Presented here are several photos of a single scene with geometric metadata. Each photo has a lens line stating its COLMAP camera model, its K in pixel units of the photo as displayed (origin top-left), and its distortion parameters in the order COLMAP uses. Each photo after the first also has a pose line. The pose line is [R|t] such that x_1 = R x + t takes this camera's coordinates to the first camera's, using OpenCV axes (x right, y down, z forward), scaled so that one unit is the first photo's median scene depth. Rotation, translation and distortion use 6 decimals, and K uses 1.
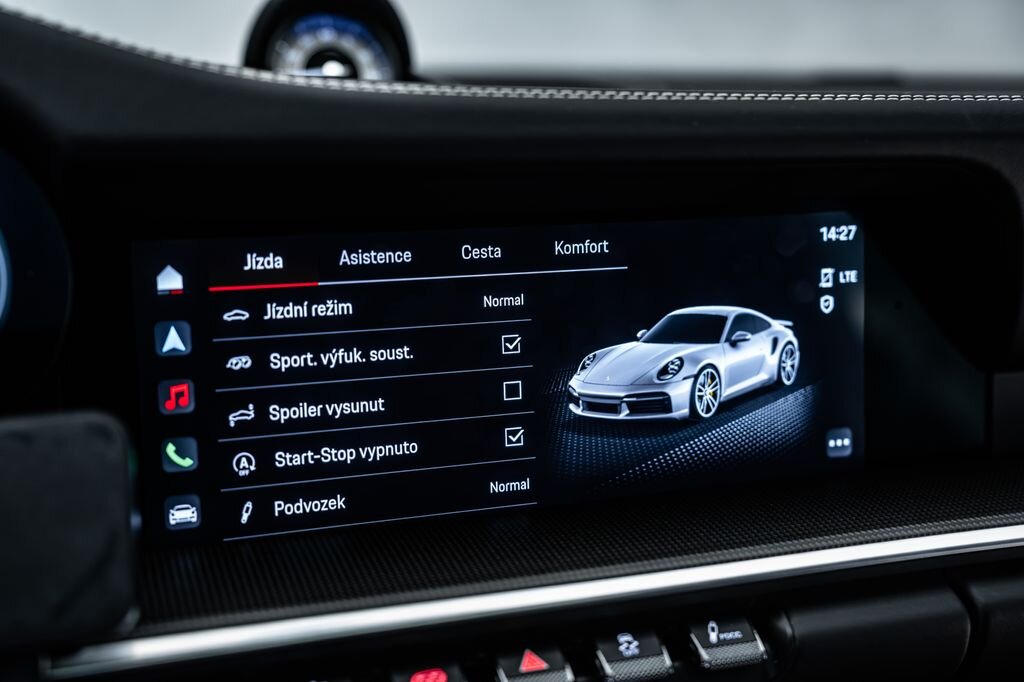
lens RADIAL K [[1272.6, 0, 513.5], [0, 1272.6, 340.0], [0, 0, 1]] dist [0.078870, 0.000000]
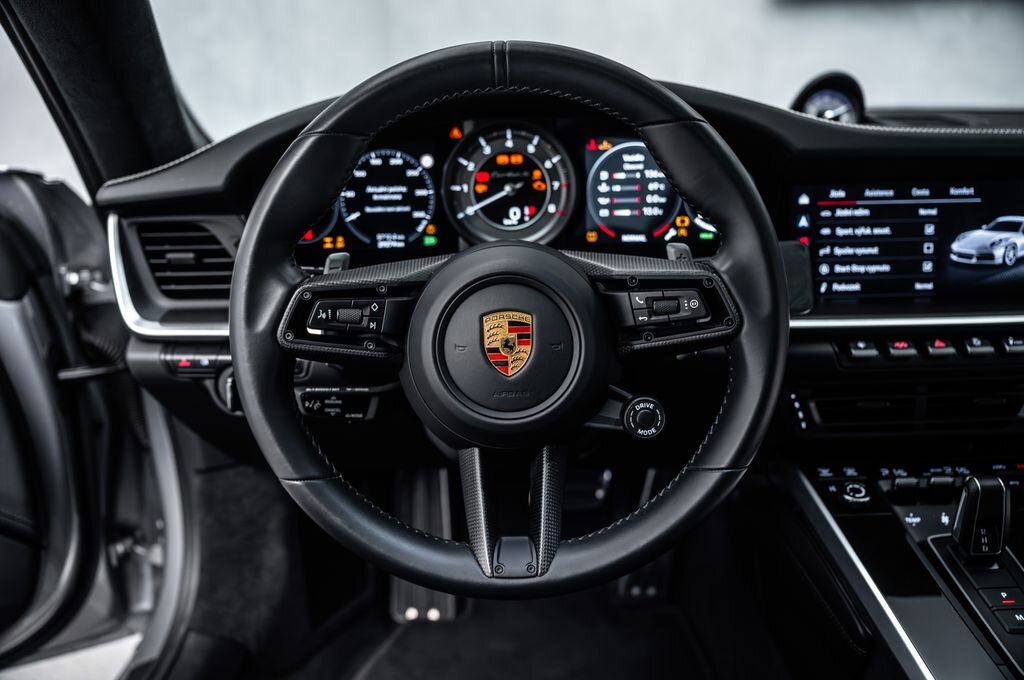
lens RADIAL K [[852.2, 0, 508.3], [0, 852.2, 340.3], [0, 0, 1]] dist [-0.075657, 0.021238]
pose [[0.943681, 0.065433, -0.324321, -0.239240], [-0.035798, 0.994687, 0.096520, 0.092570], [0.328914, -0.079474, 0.941010, -0.849779]]
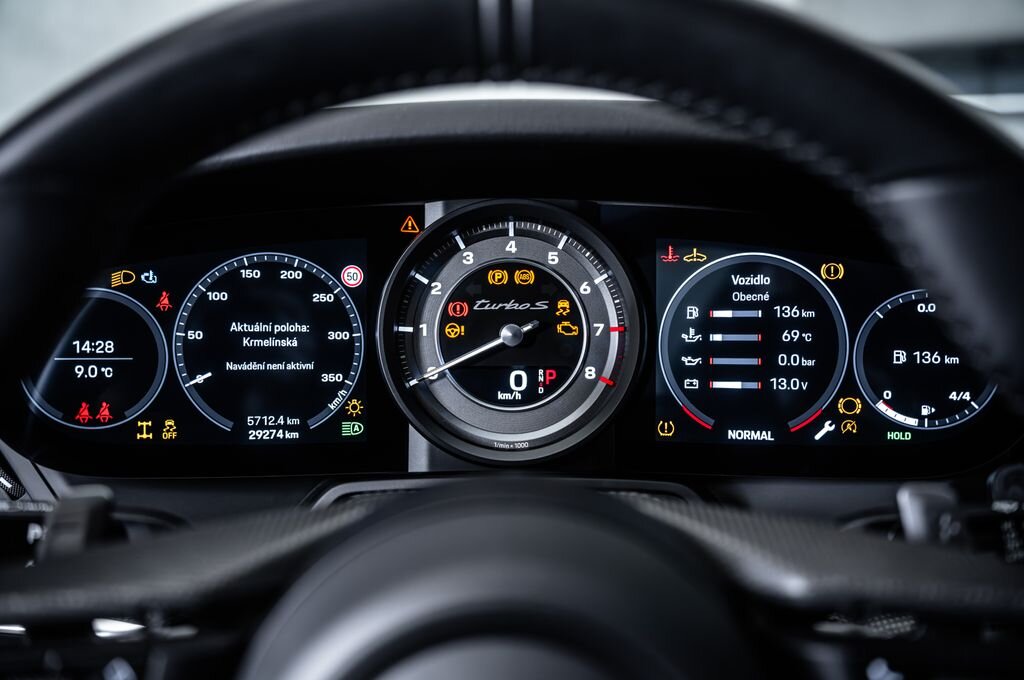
lens RADIAL K [[852.2, 0, 507.5], [0, 852.2, 336.9], [0, 0, 1]] dist [-0.075657, 0.021238]
pose [[0.946145, 0.039486, -0.321325, -0.528207], [-0.062220, 0.996209, -0.060789, 0.012432], [0.317707, 0.077508, 0.945016, -0.054623]]
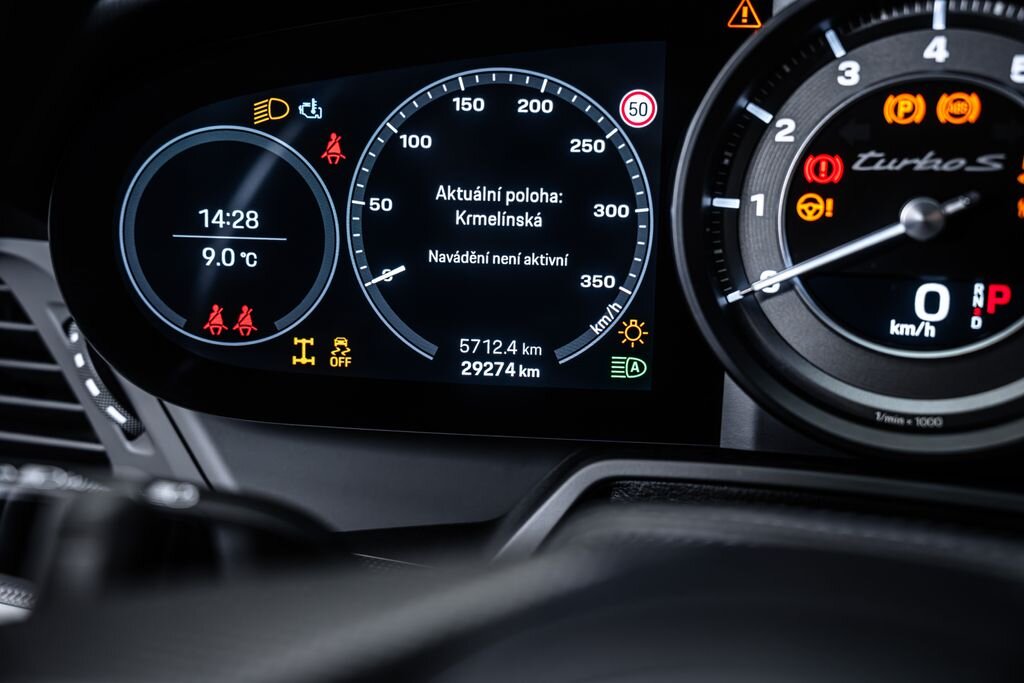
lens RADIAL K [[1166.0, 0, 512.2], [0, 1166.0, 334.3], [0, 0, 1]] dist [0.077070, 0.000000]
pose [[0.771242, 0.136756, -0.621678, -0.567941], [-0.103687, 0.990595, 0.089278, -0.014281], [0.628041, -0.004395, 0.778168, 0.126065]]
